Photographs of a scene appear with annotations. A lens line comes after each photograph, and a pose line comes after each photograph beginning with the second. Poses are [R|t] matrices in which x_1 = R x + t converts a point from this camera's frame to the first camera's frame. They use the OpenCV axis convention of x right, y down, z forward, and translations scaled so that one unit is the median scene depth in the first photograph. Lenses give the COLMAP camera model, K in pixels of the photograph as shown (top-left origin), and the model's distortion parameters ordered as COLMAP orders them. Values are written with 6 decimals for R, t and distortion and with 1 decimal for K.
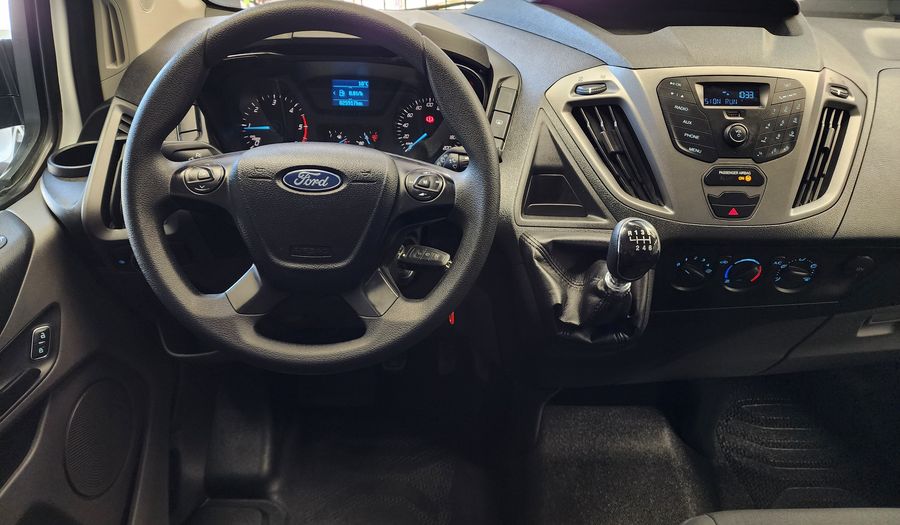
lens RADIAL K [[618.9, 0, 445.9], [0, 618.9, 261.9], [0, 0, 1]] dist [0.036911, -0.013192]
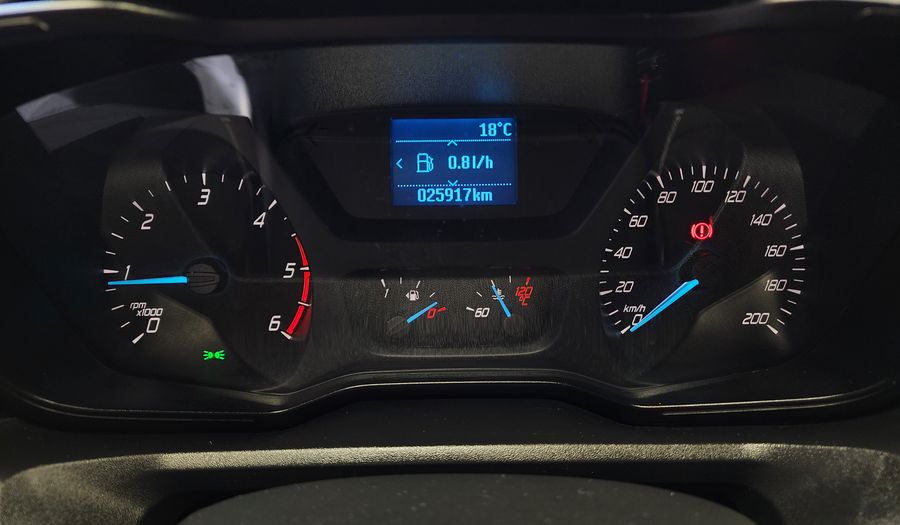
lens RADIAL K [[618.9, 0, 450.7], [0, 618.9, 259.8], [0, 0, 1]] dist [0.036911, -0.013192]
pose [[0.999388, -0.033492, -0.010075, -0.149820], [0.033064, 0.998654, -0.039962, -0.208384], [0.011400, 0.039604, 0.999150, 0.689773]]
